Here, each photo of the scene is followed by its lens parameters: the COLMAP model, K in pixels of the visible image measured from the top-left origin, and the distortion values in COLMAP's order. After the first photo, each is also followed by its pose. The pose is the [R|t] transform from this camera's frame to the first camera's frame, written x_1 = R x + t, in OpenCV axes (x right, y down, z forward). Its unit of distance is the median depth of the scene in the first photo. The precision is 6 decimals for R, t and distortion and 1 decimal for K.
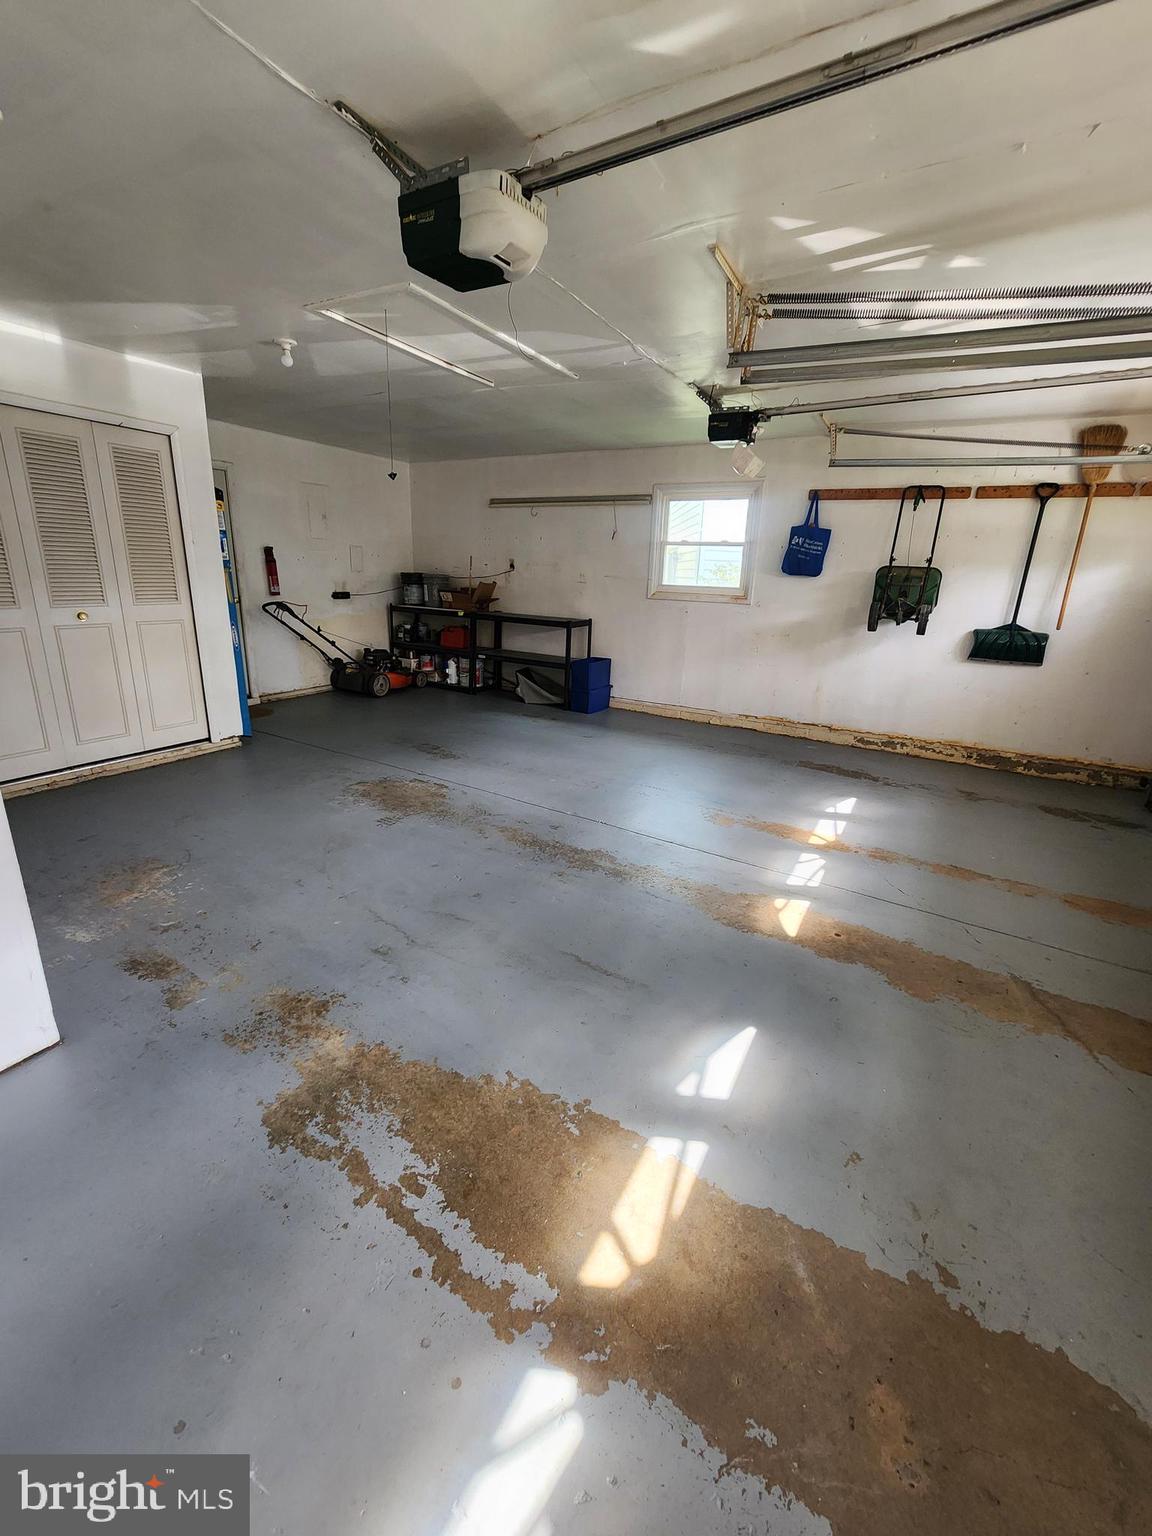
lens RADIAL K [[633.5, 0, 573.0], [0, 633.5, 763.2], [0, 0, 1]] dist [-0.002464, 0.000601]
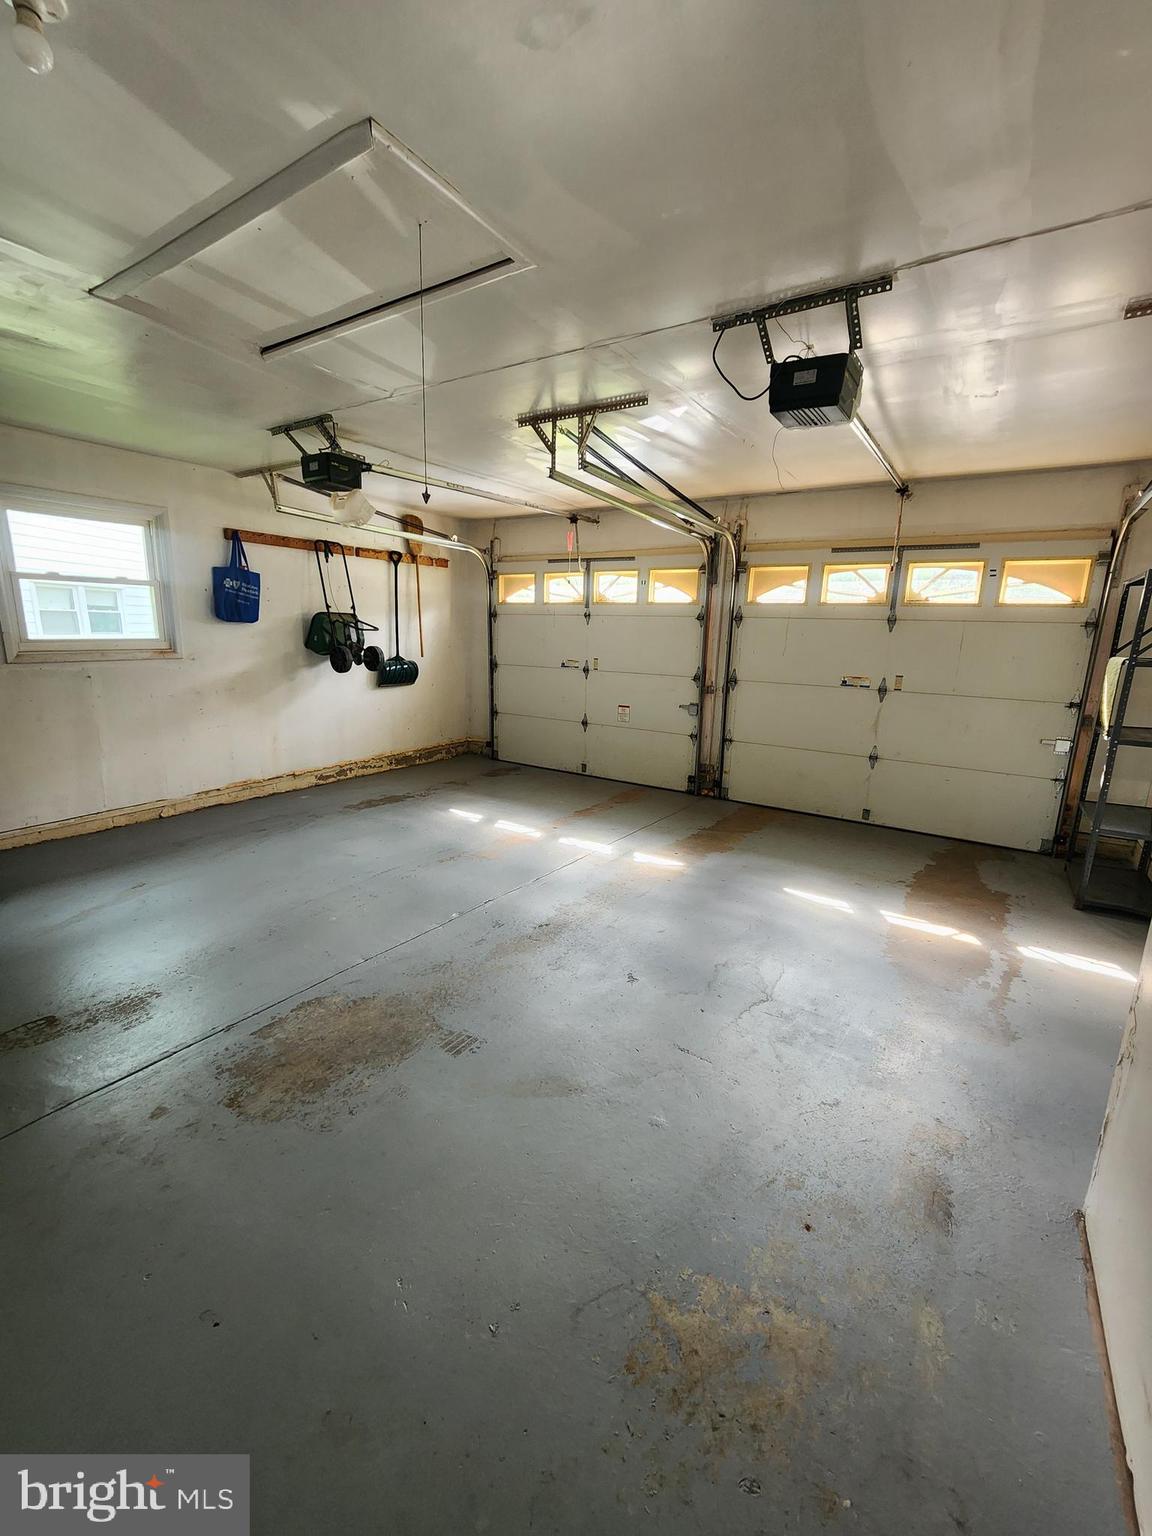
lens RADIAL K [[633.5, 0, 571.8], [0, 633.5, 770.4], [0, 0, 1]] dist [-0.002464, 0.000601]
pose [[0.064213, -0.253446, 0.965216, -0.580985], [0.273685, 0.934600, 0.227200, -0.191813], [-0.959674, 0.249576, 0.129377, 0.531582]]
